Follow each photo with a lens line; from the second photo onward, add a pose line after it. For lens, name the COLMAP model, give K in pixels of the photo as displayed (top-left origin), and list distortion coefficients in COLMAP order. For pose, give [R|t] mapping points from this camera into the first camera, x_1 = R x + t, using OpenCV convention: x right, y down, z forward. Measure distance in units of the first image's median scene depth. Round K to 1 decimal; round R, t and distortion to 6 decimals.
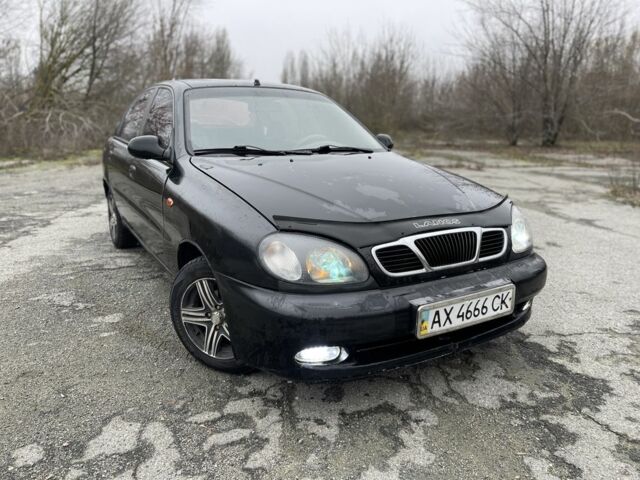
lens RADIAL K [[495.0, 0, 320.0], [0, 495.0, 240.0], [0, 0, 1]] dist [0.067760, -0.084400]
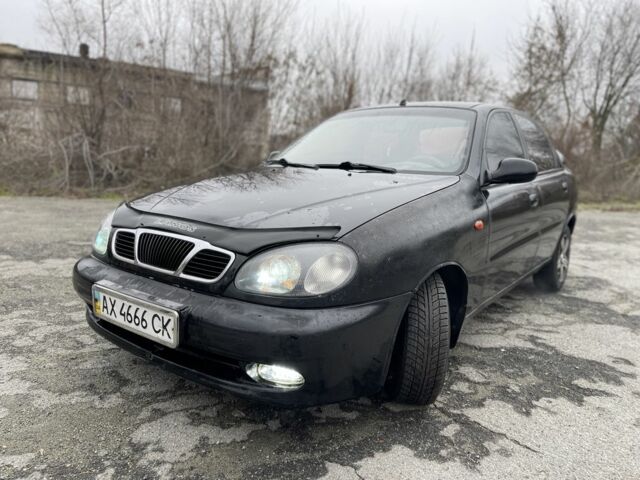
lens RADIAL K [[495.0, 0, 320.0], [0, 495.0, 240.0], [0, 0, 1]] dist [0.067760, -0.084400]
pose [[0.359383, 0.160865, -0.919220, 1.235657], [-0.253673, 0.964779, 0.069661, -0.145207], [0.898050, 0.208146, 0.387533, 0.900903]]
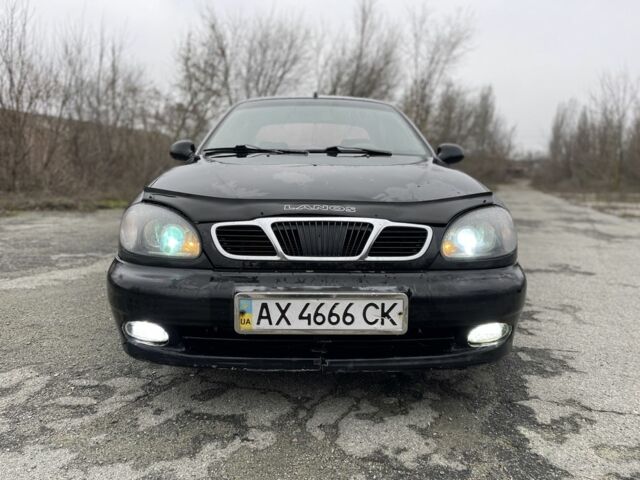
lens RADIAL K [[495.0, 0, 320.0], [0, 495.0, 240.0], [0, 0, 1]] dist [0.067760, -0.084400]
pose [[0.866642, 0.065963, -0.494551, 0.660429], [-0.121210, 0.989362, -0.080444, 0.086588], [0.483984, 0.129661, 0.865418, 0.295799]]
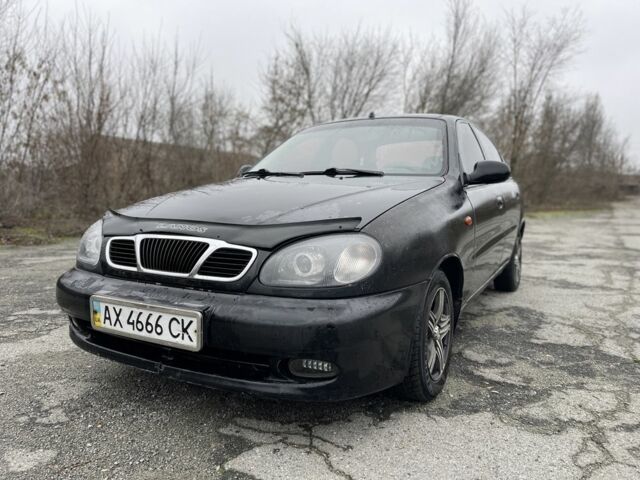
lens RADIAL K [[495.0, 0, 320.0], [0, 495.0, 240.0], [0, 0, 1]] dist [0.067760, -0.084400]
pose [[0.491180, 0.086107, -0.866792, 1.178153], [-0.210453, 0.977353, -0.022166, -0.046026], [0.845253, 0.193307, 0.498177, 0.776605]]
